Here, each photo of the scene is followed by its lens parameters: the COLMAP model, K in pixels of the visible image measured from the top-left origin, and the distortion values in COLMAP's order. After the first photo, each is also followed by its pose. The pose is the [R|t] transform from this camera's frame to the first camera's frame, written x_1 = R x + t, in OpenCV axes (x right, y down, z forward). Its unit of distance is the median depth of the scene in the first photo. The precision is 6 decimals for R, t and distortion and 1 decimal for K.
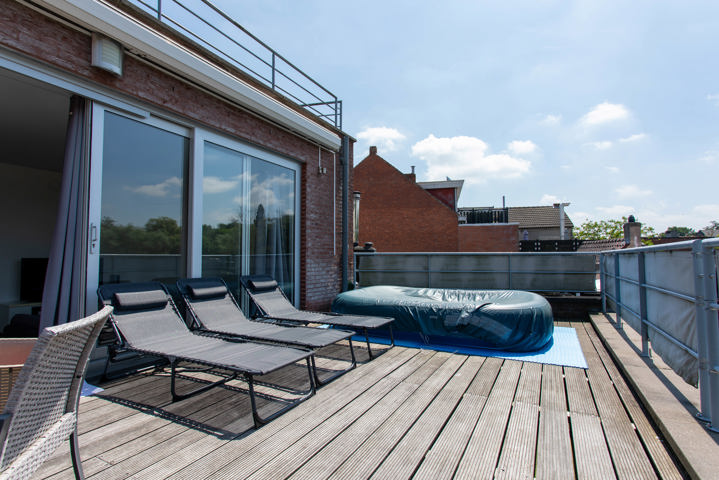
lens RADIAL K [[352.6, 0, 364.7], [0, 352.6, 241.3], [0, 0, 1]] dist [-0.000423, -0.000406]
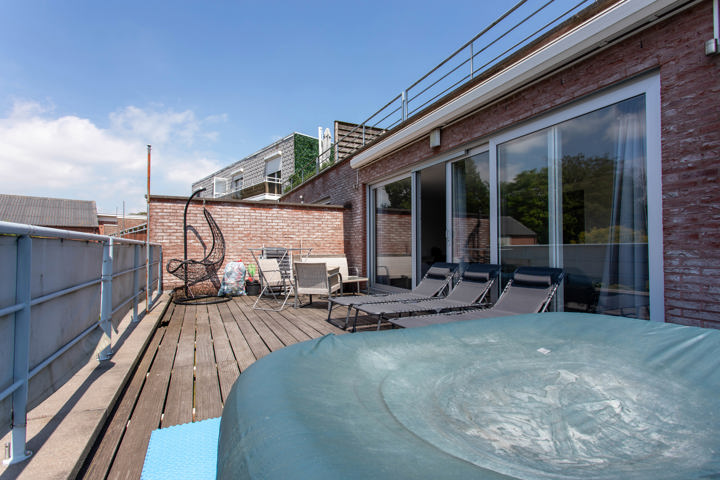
lens RADIAL K [[353.1, 0, 365.2], [0, 353.1, 241.3], [0, 0, 1]] dist [-0.000423, -0.000406]
pose [[-0.602256, -0.013368, -0.798191, 0.720187], [0.038946, 0.998177, -0.046103, 0.062523], [0.797352, -0.058853, -0.600638, 1.339599]]
